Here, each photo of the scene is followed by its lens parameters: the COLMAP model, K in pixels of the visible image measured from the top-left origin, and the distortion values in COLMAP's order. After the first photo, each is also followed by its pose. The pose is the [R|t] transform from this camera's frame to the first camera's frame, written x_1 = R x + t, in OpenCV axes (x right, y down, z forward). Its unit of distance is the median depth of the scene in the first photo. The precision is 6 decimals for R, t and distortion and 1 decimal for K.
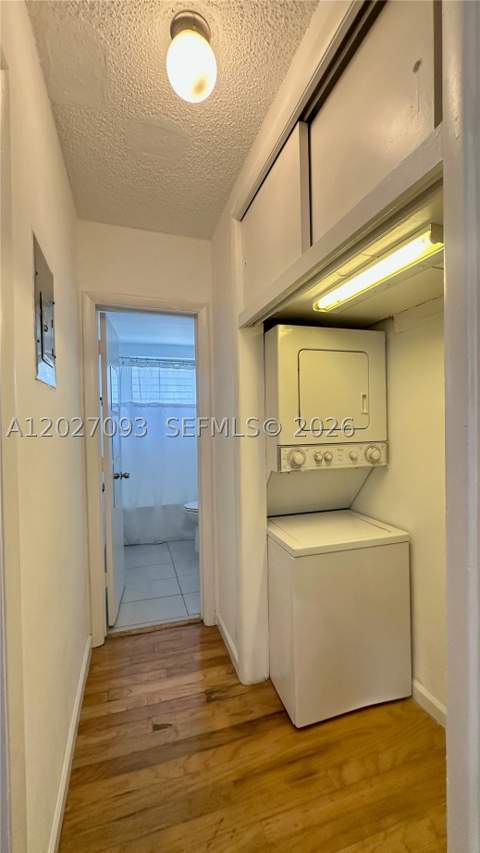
lens RADIAL K [[354.3, 0, 239.9], [0, 354.3, 424.9], [0, 0, 1]] dist [0.000282, 0.000033]
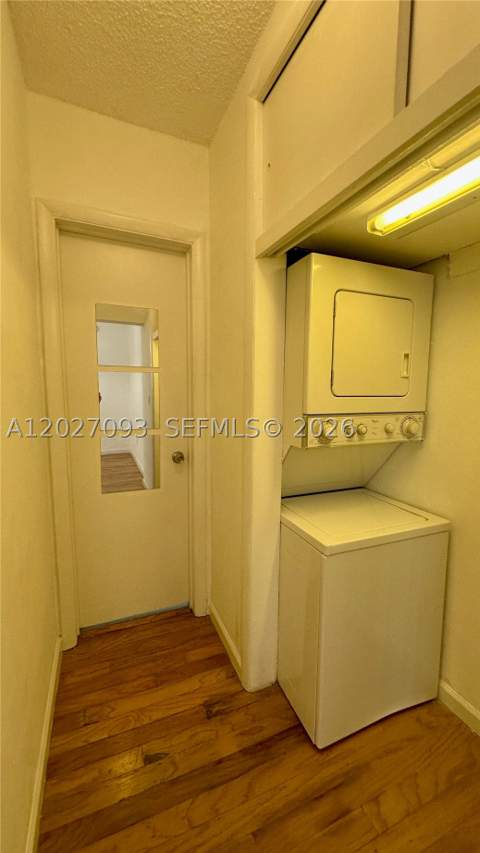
lens RADIAL K [[346.5, 0, 240.0], [0, 346.5, 426.5], [0, 0, 1]] dist [0.000926, 0.000142]
pose [[0.995237, 0.016441, 0.096085, -0.104837], [-0.025980, 0.994760, 0.098880, 0.012207], [-0.093956, -0.100906, 0.990450, 0.246039]]
